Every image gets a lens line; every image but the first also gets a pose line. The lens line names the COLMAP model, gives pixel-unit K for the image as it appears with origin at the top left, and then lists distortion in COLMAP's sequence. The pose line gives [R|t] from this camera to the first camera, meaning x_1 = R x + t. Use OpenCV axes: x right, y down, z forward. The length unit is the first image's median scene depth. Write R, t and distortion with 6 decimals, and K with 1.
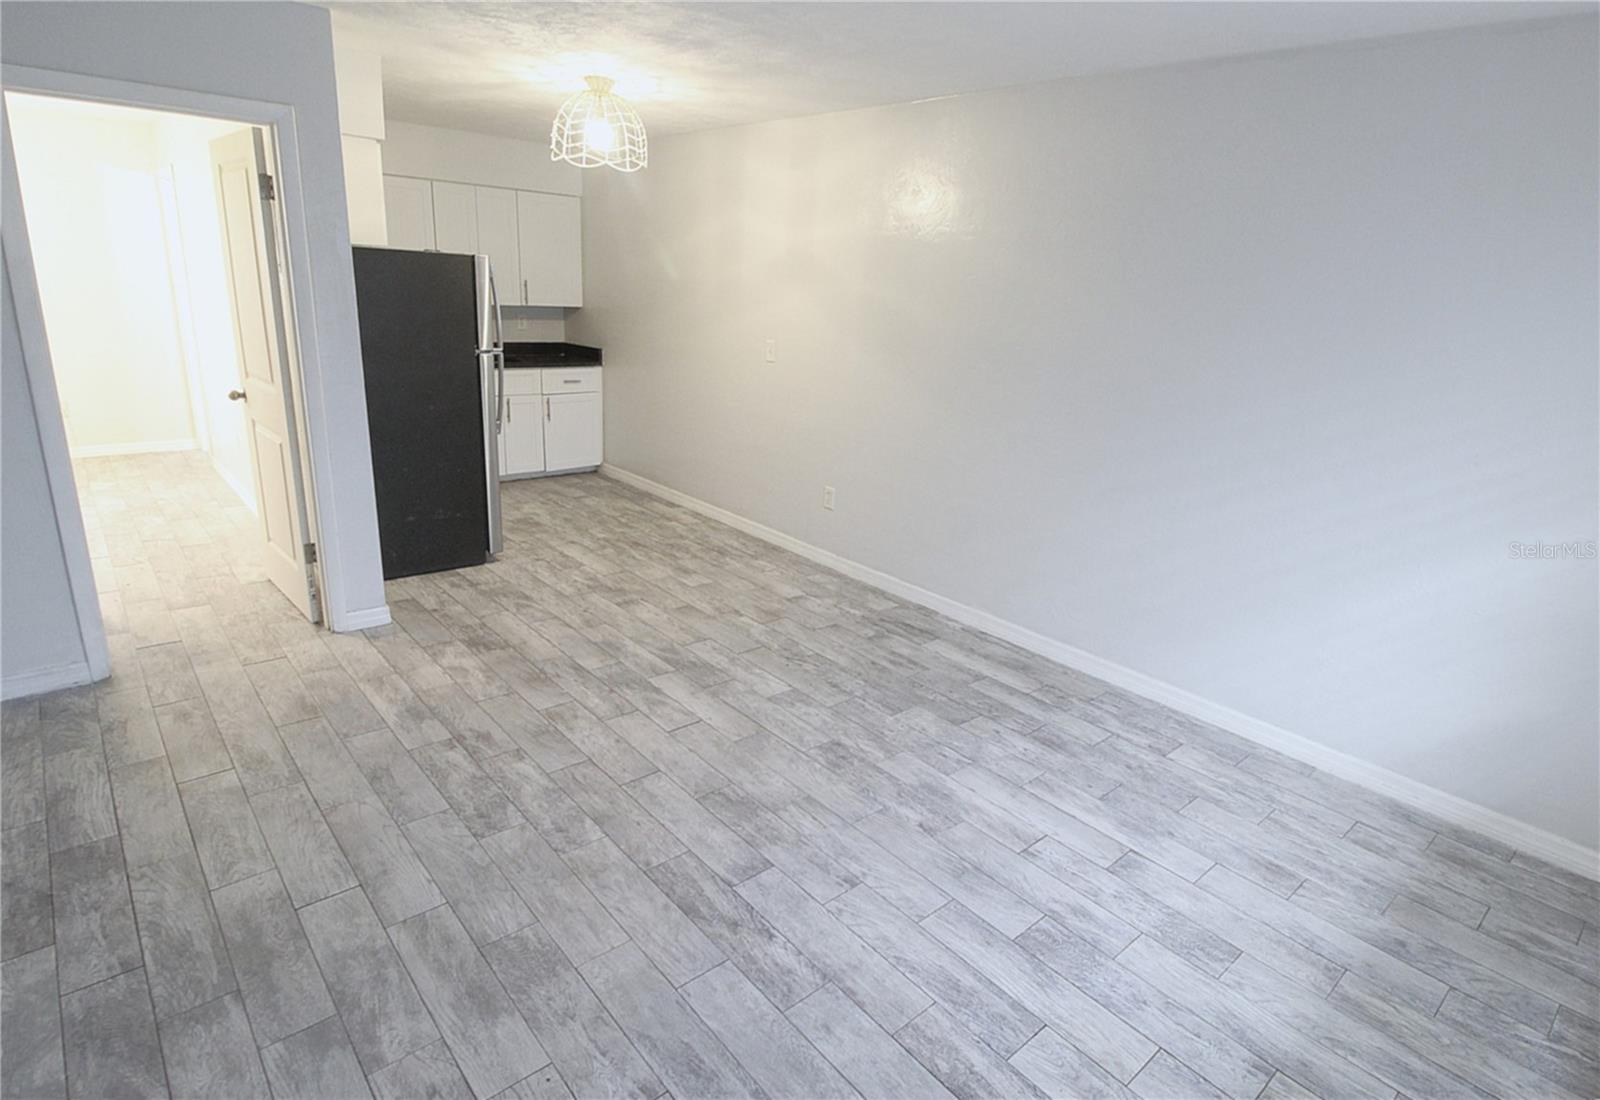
lens RADIAL K [[844.4, 0, 800.0], [0, 844.4, 550.0], [0, 0, 1]] dist [-0.001363, -0.016012]
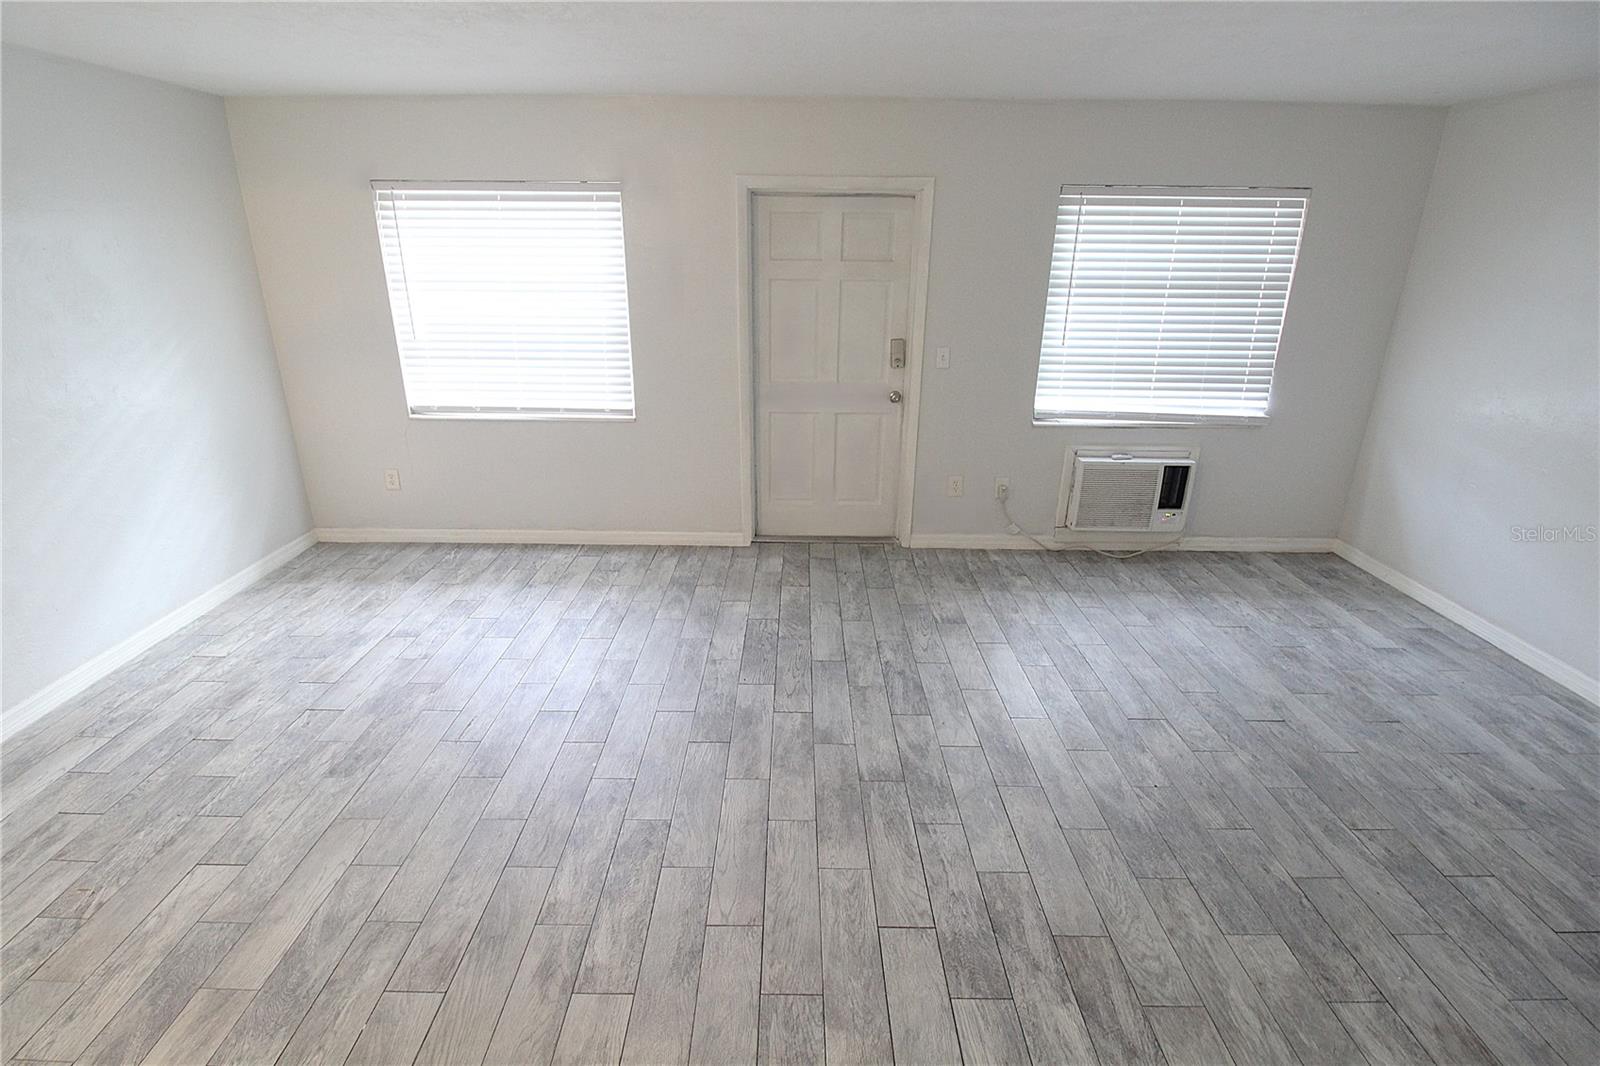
lens RADIAL K [[751.9, 0, 791.1], [0, 751.9, 528.1], [0, 0, 1]] dist [0.001315, -0.013817]
pose [[-0.746032, -0.292596, 0.598183, -0.731038], [0.151119, 0.800468, 0.580012, -0.386891], [-0.648536, 0.523105, -0.552958, 0.924334]]
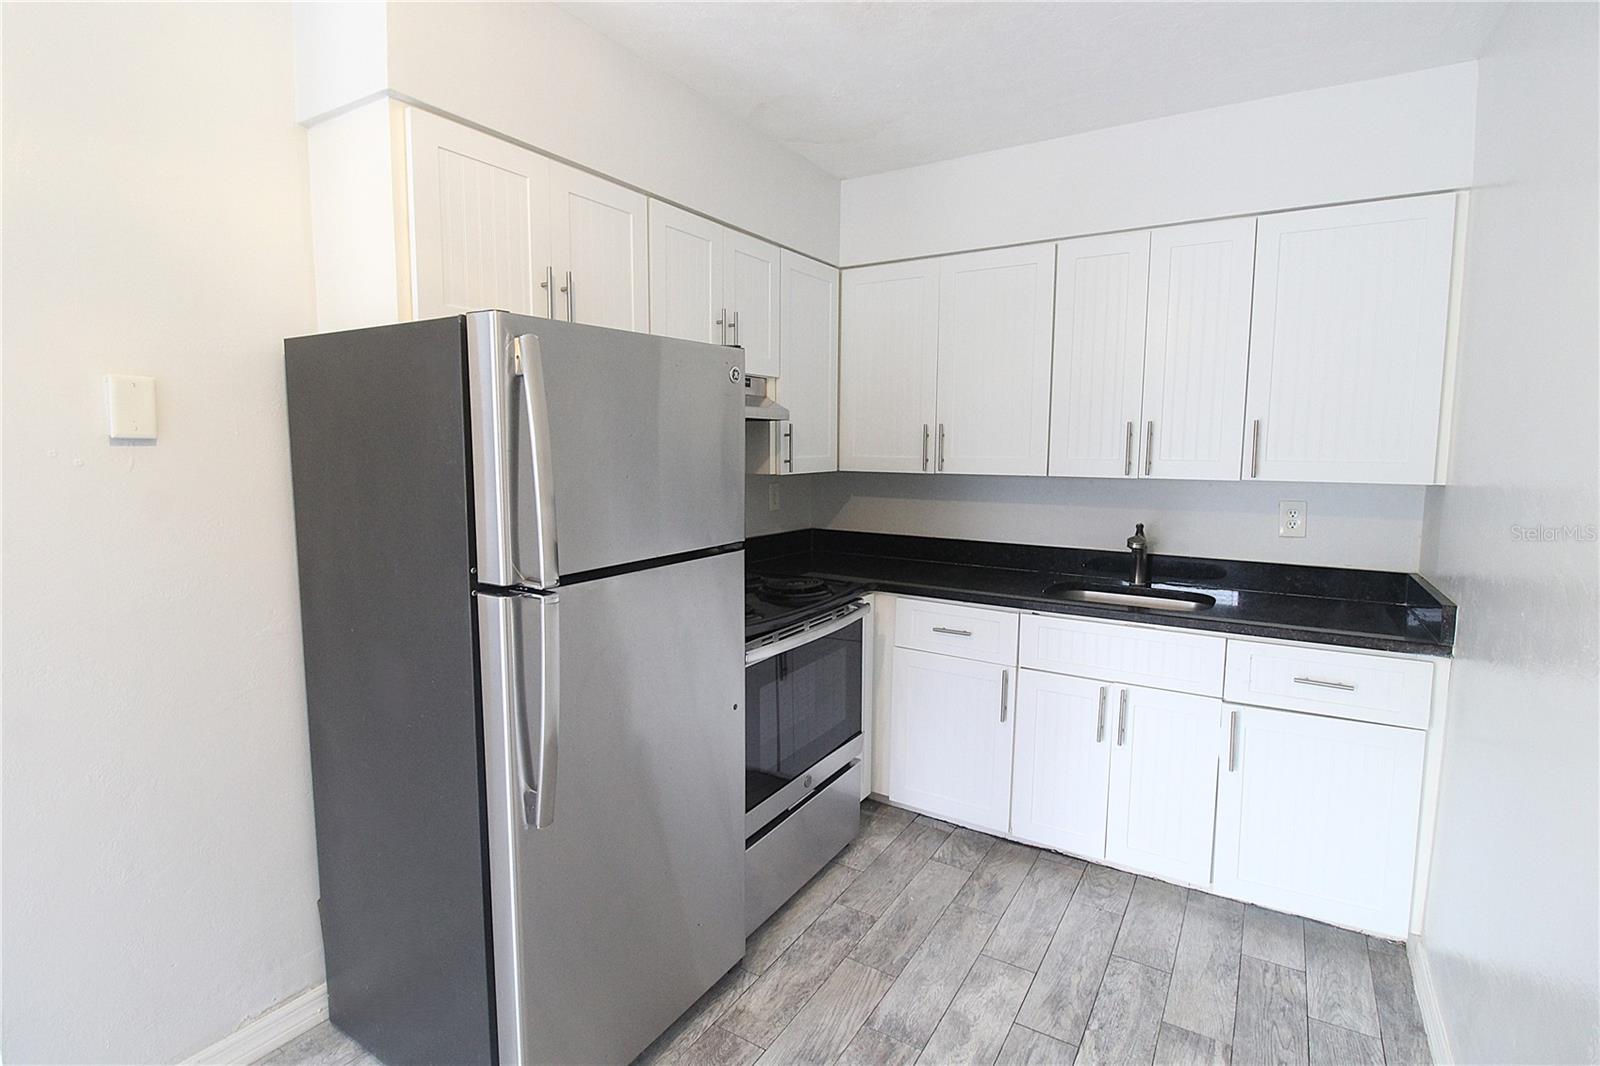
lens RADIAL K [[759.5, 0, 798.3], [0, 759.5, 523.0], [0, 0, 1]] dist [0.001318, -0.013628]
pose [[0.284726, 0.045525, -0.957527, -0.060925], [-0.277214, 0.960104, -0.036783, -0.379221], [0.917651, 0.275913, 0.285987, 1.360516]]
